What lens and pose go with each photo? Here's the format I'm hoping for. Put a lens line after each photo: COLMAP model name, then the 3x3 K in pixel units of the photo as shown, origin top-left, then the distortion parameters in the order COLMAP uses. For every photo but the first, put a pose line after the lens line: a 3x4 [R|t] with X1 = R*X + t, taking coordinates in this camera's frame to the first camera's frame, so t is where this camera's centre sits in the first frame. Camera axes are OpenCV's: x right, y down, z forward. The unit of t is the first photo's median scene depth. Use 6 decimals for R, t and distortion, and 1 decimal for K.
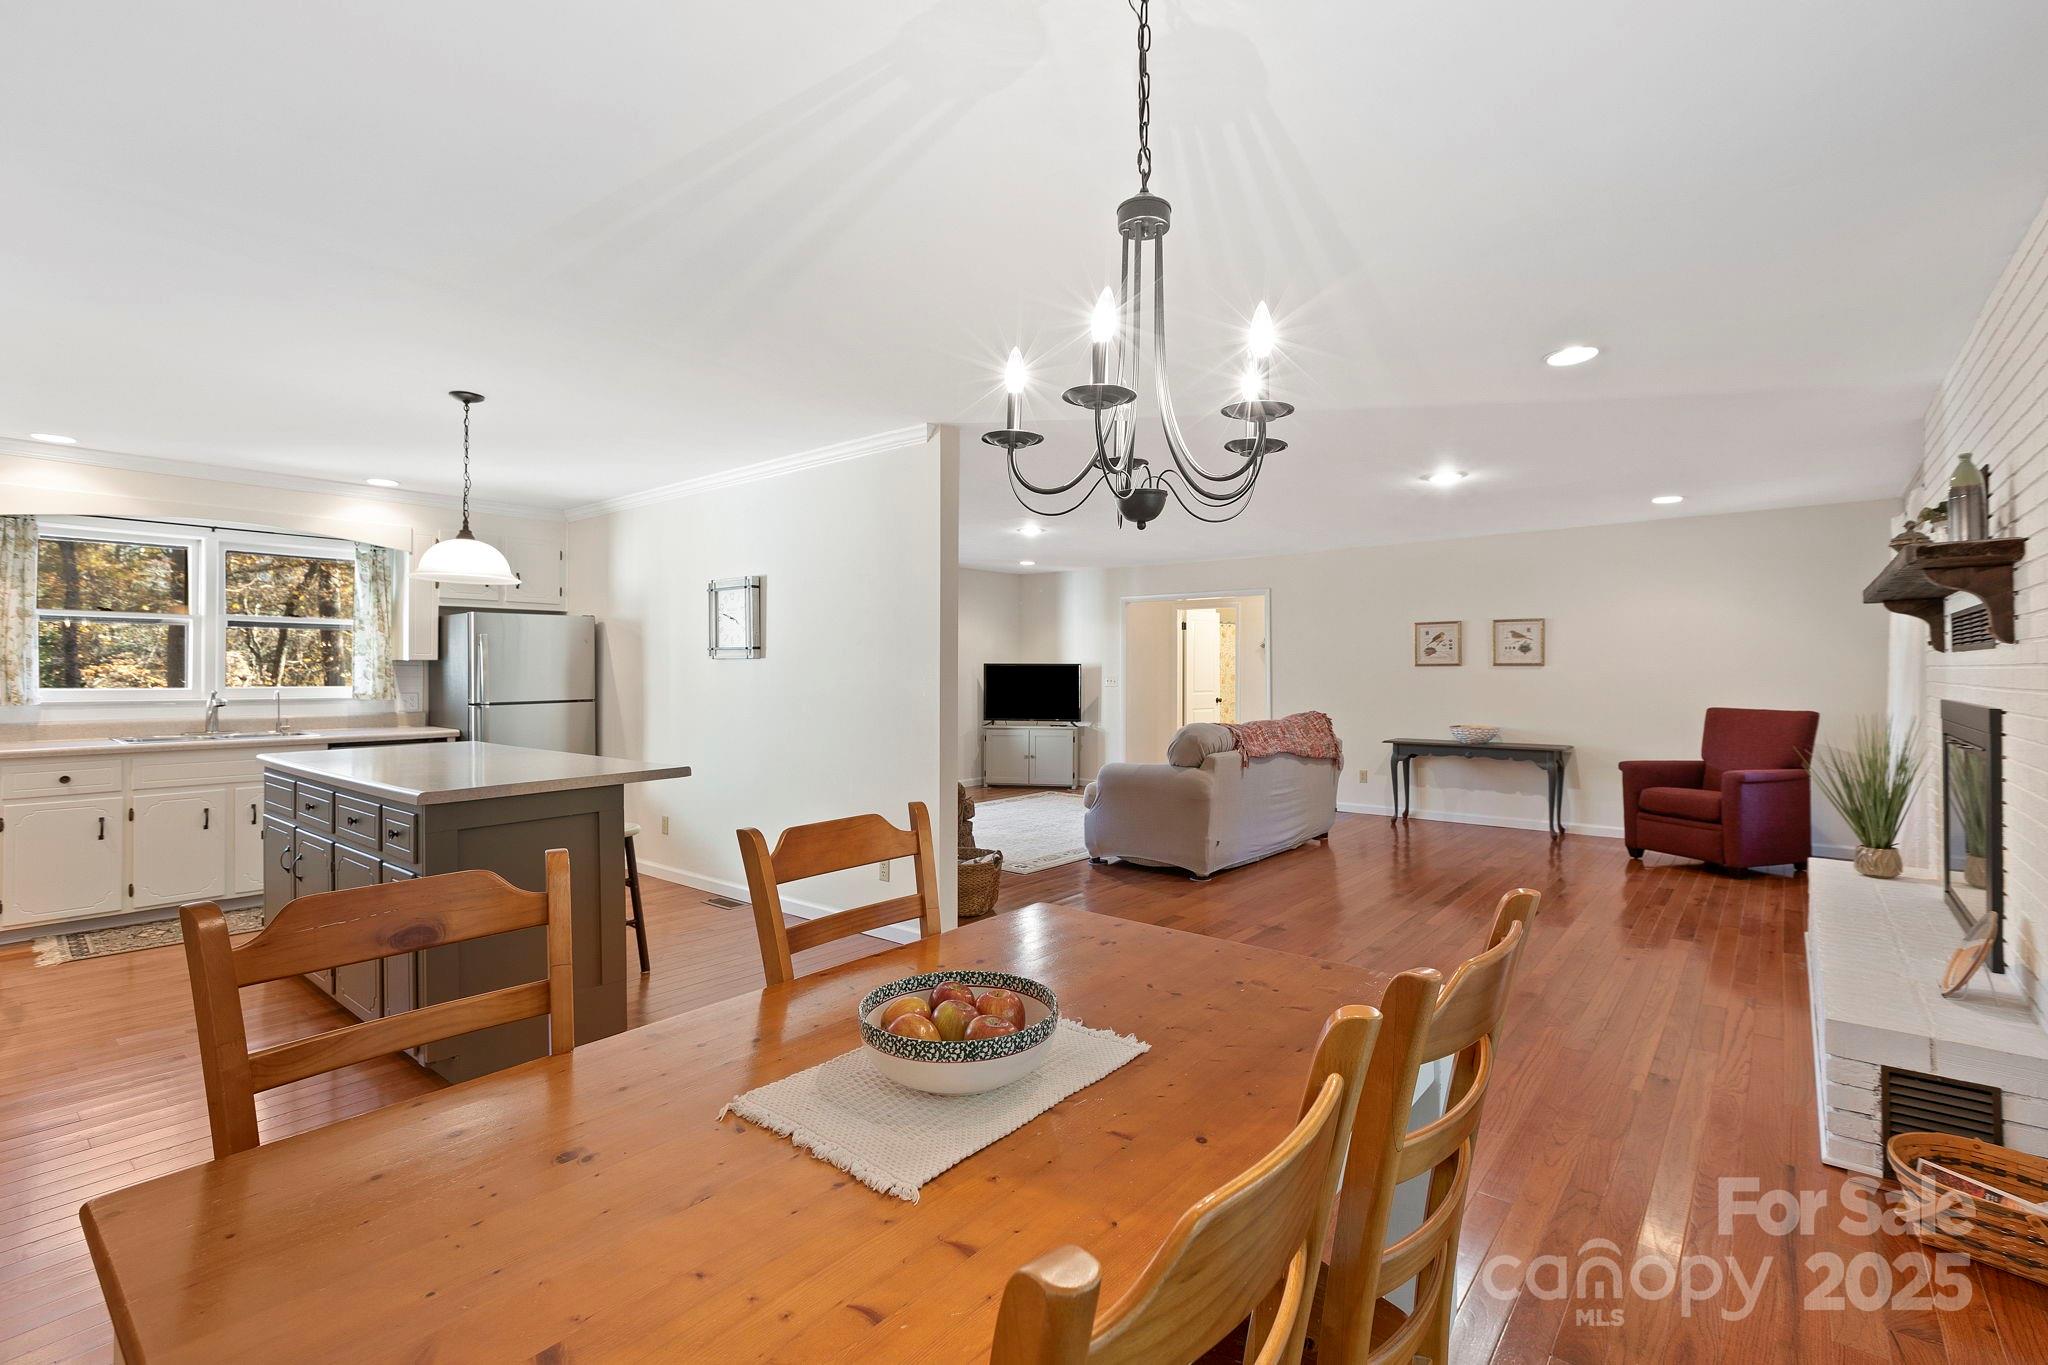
lens RADIAL K [[927.5, 0, 1026.1], [0, 927.5, 676.0], [0, 0, 1]] dist [0.005305, 0.000152]
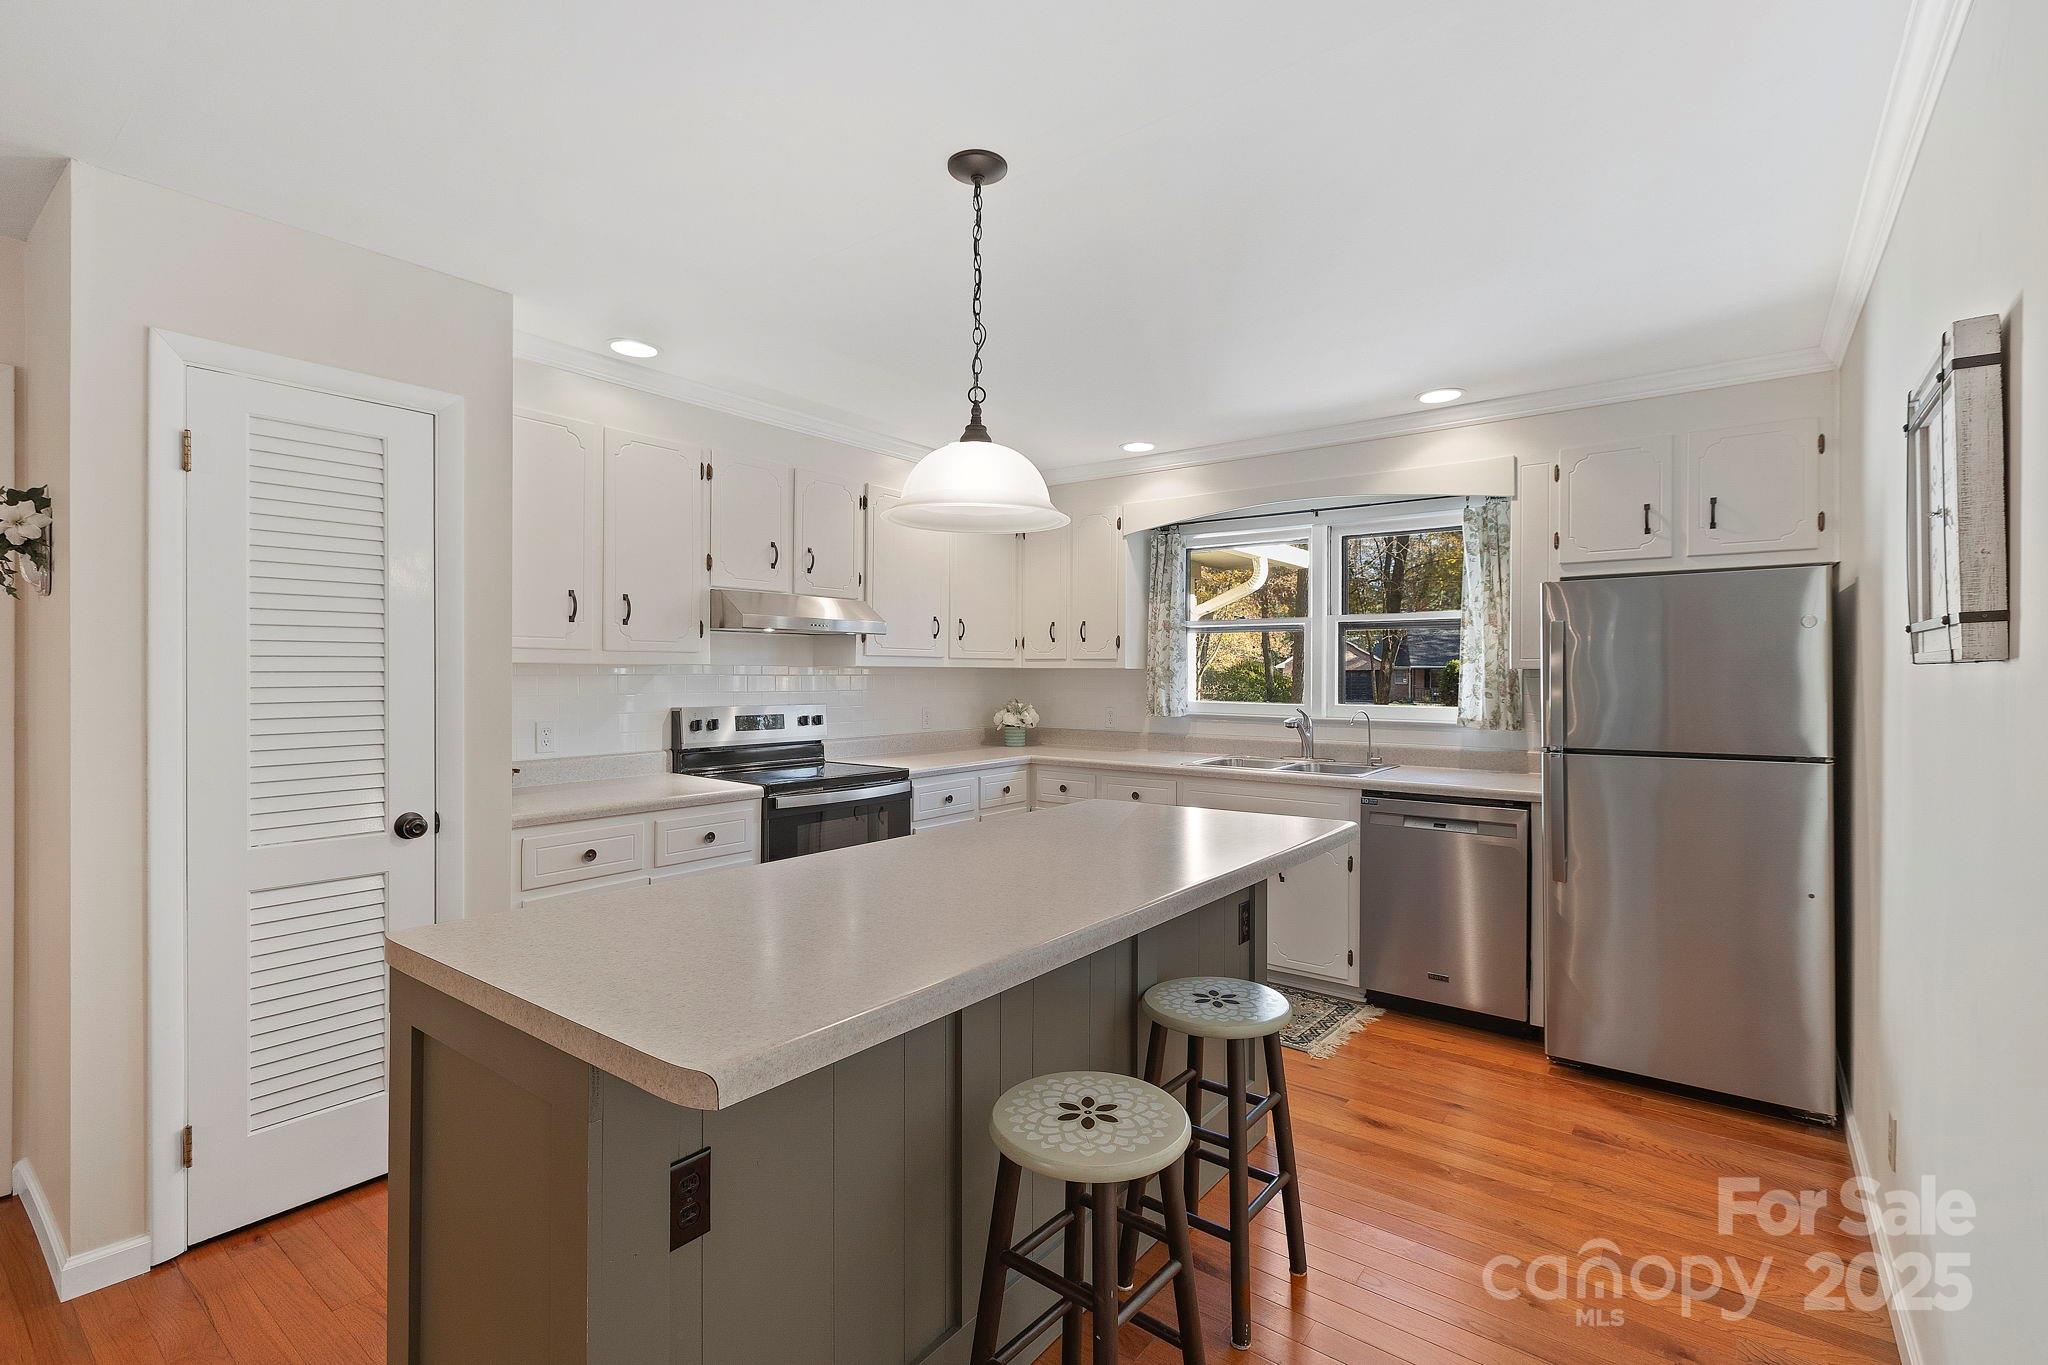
lens RADIAL K [[927.5, 0, 1023.0], [0, 927.5, 674.4], [0, 0, 1]] dist [0.005305, 0.000152]
pose [[0.027848, 0.000227, -0.999612, -0.014897], [-0.011978, 0.999928, -0.000107, -0.003067], [0.999540, 0.011976, 0.027849, 0.210755]]
